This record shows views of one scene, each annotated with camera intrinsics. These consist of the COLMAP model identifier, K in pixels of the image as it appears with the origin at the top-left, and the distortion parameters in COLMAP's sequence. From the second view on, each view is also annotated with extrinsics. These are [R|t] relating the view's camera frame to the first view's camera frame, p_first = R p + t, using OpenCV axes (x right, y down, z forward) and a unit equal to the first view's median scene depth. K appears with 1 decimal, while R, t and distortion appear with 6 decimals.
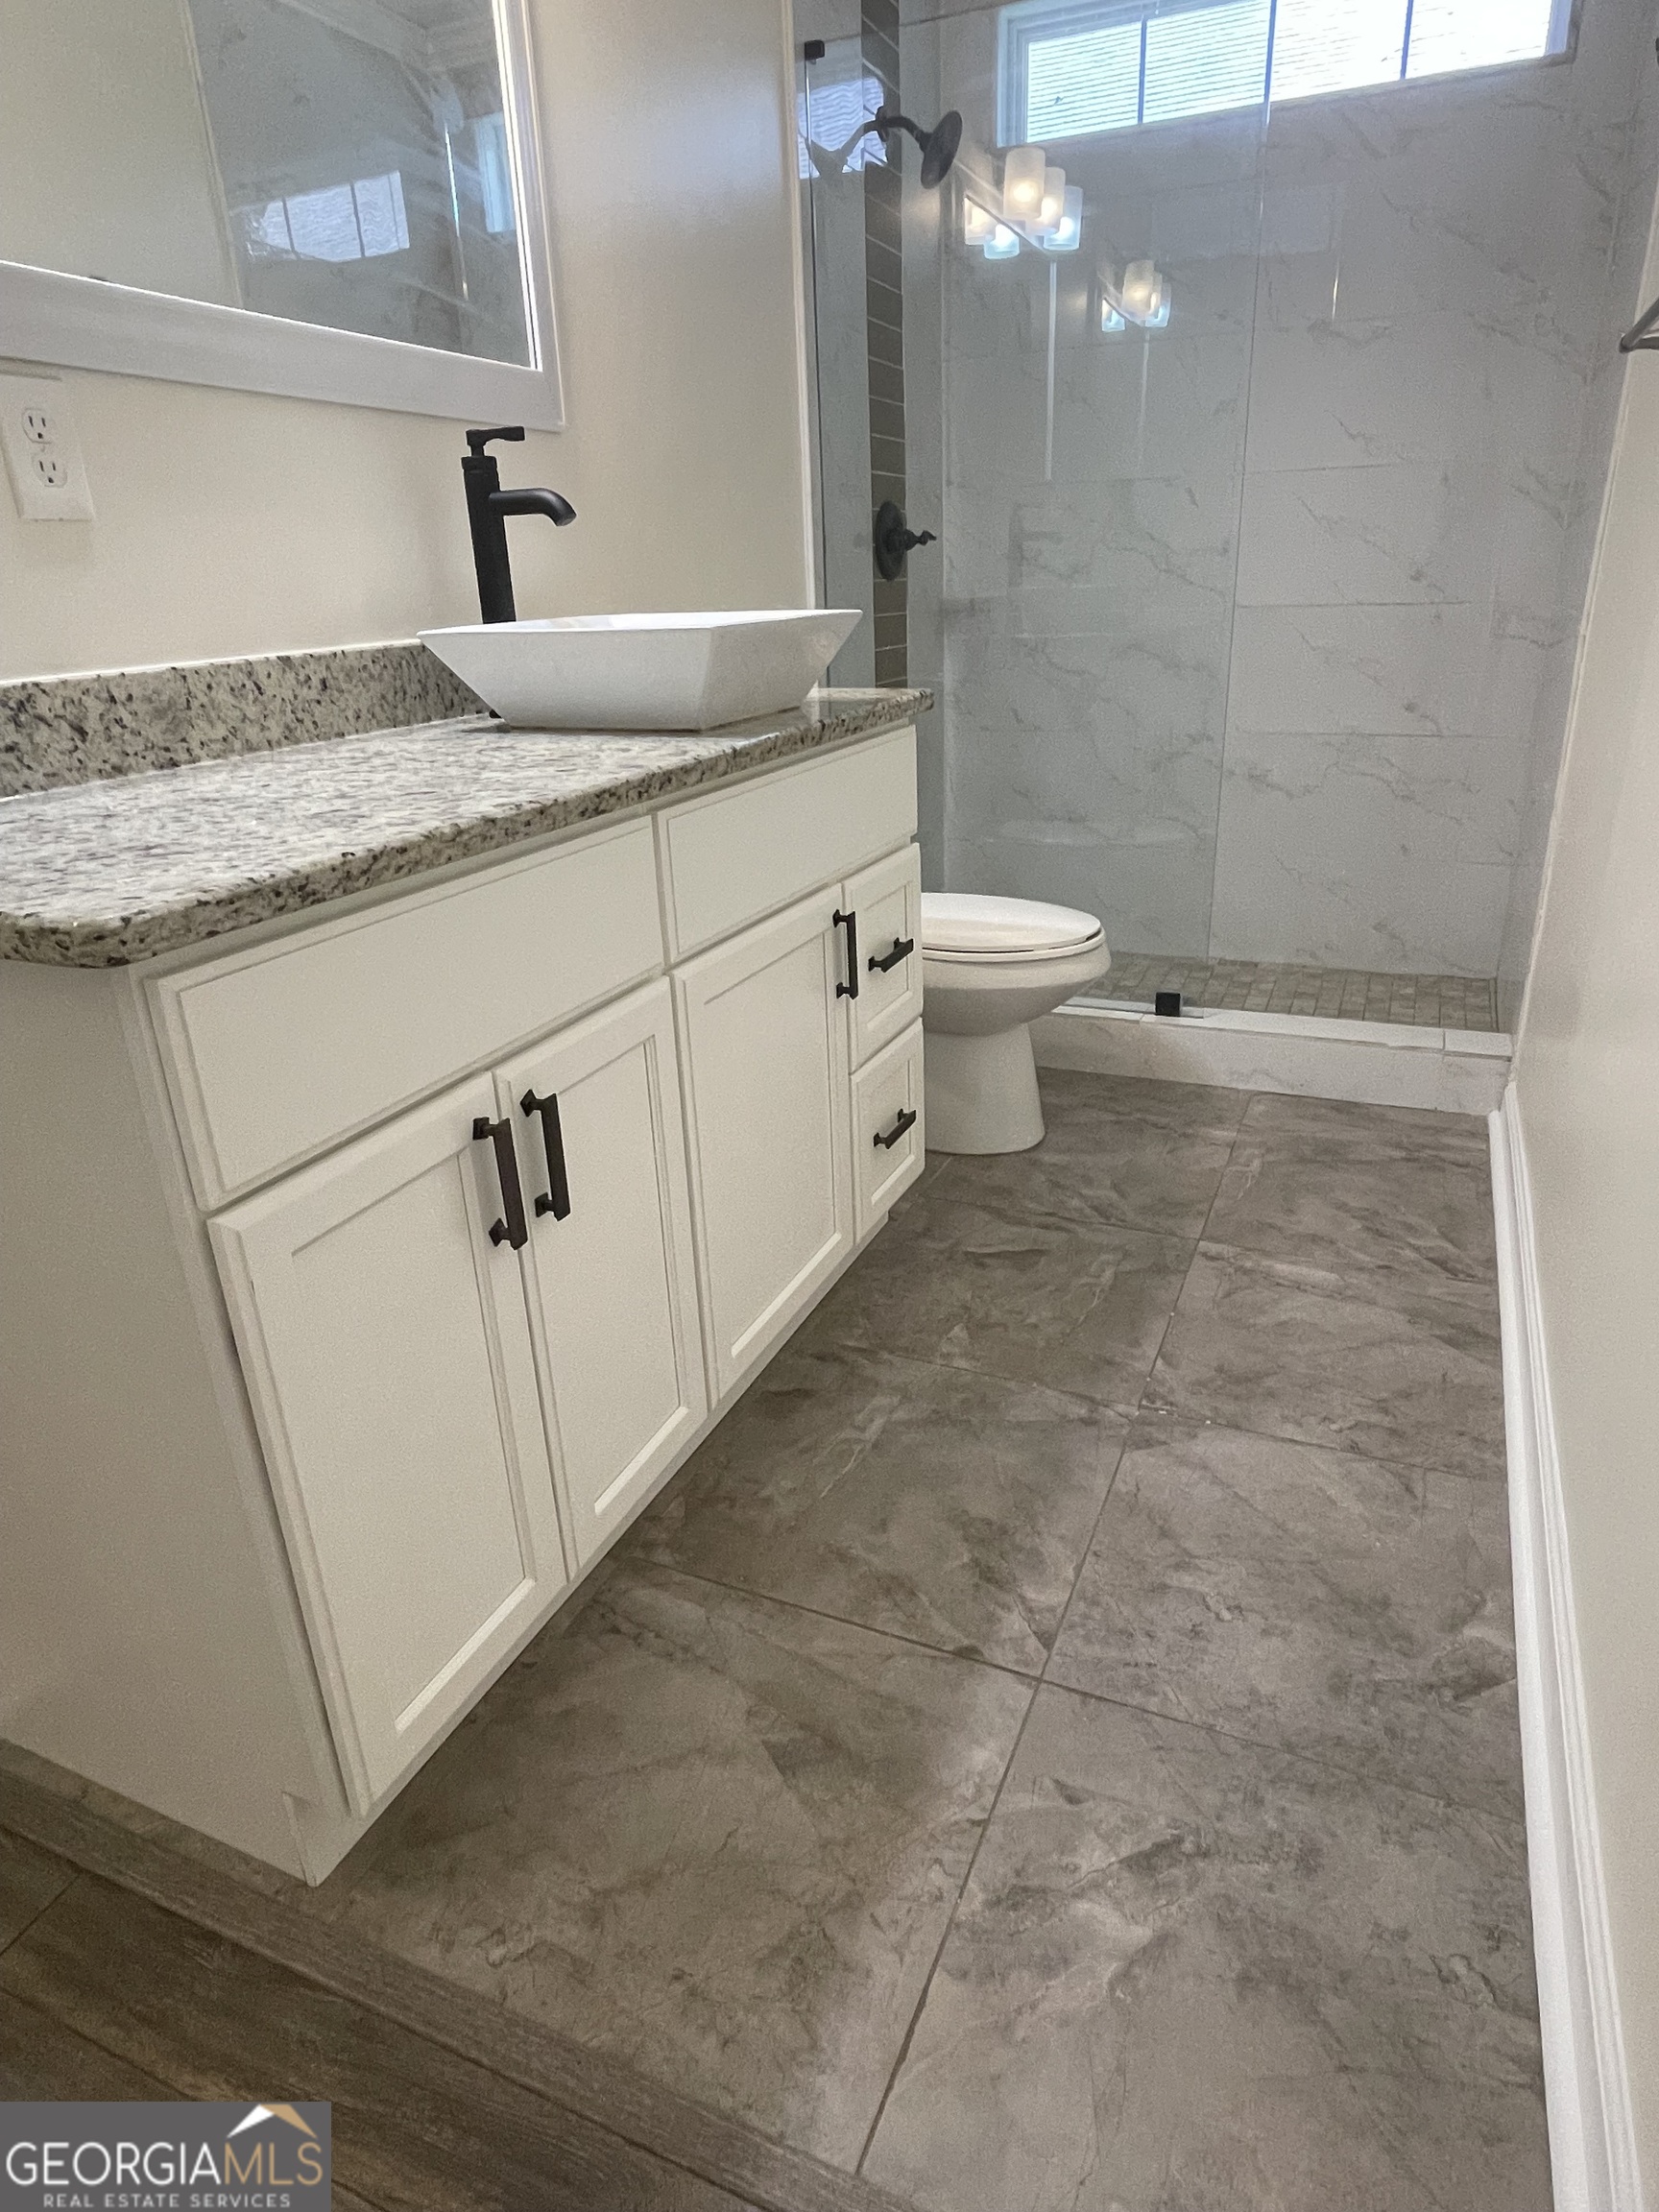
lens RADIAL K [[1284.5, 0, 839.2], [0, 1284.5, 1102.9], [0, 0, 1]] dist [-0.034136, -0.000635]
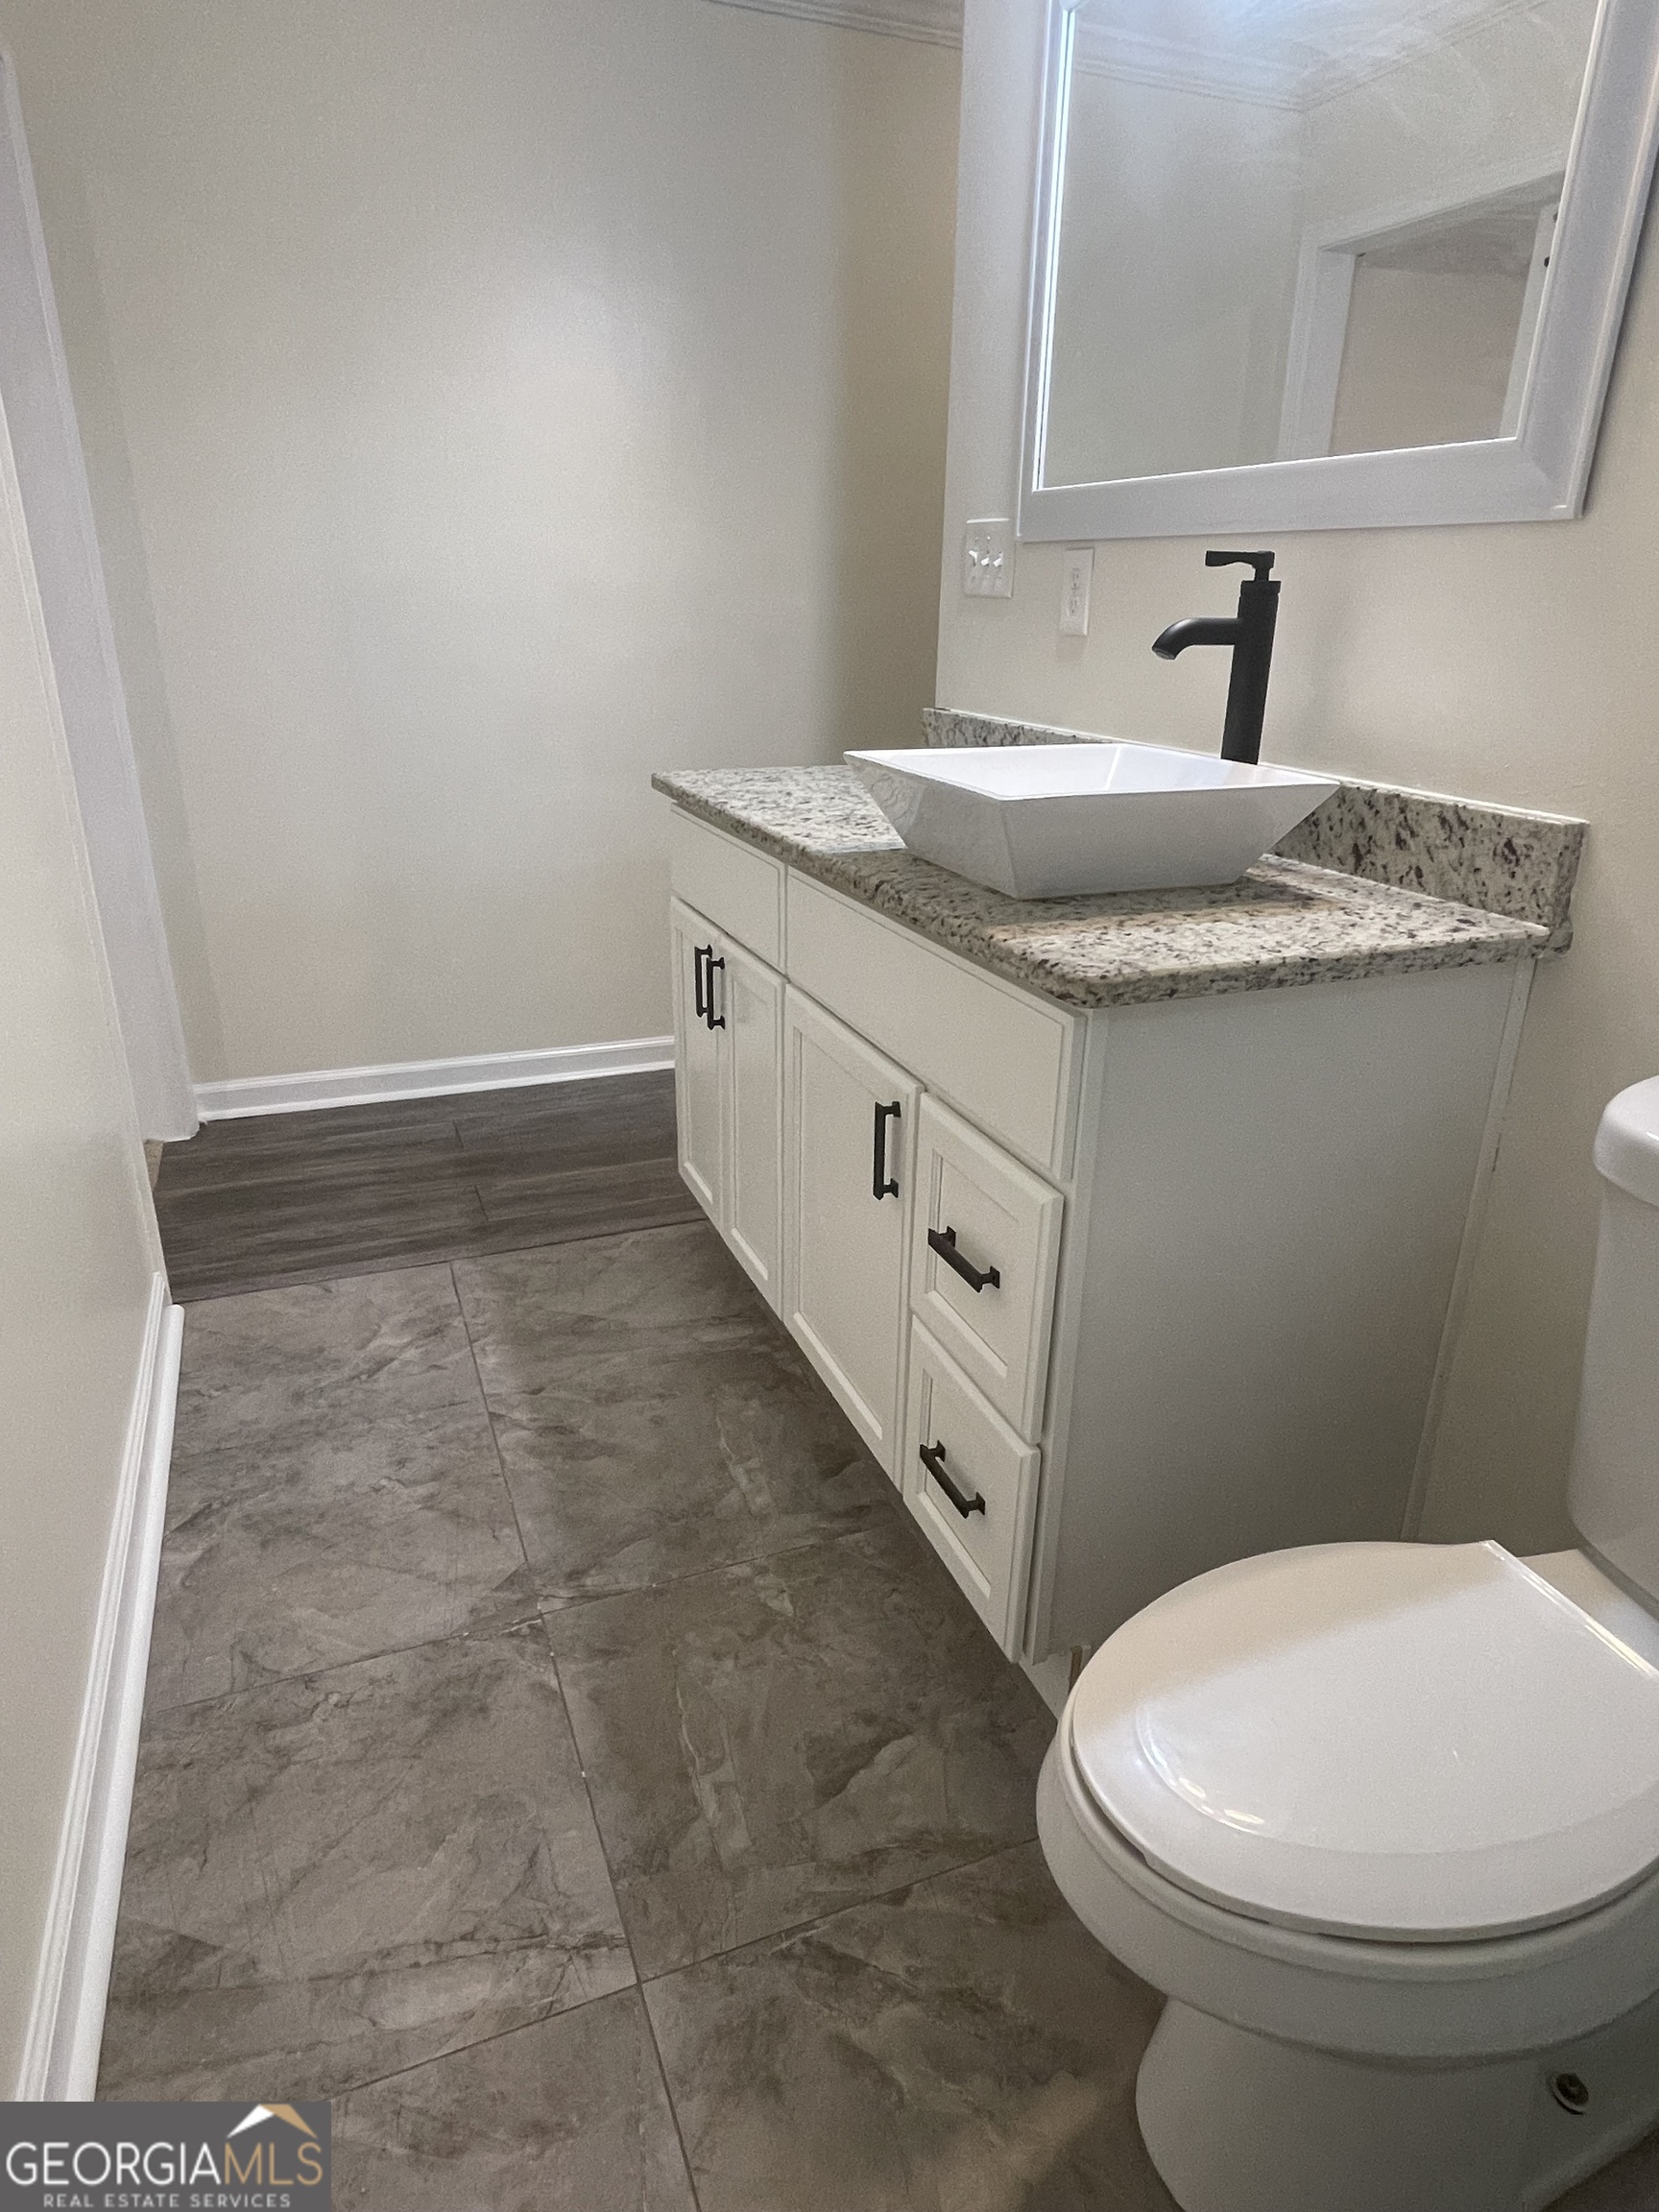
lens RADIAL K [[1284.5, 0, 839.2], [0, 1284.5, 1102.9], [0, 0, 1]] dist [-0.034136, -0.000635]
pose [[-0.698068, 0.285854, -0.656497, 0.629362], [-0.267696, 0.746181, 0.609551, -0.710369], [0.664109, 0.601250, -0.444363, 1.435503]]
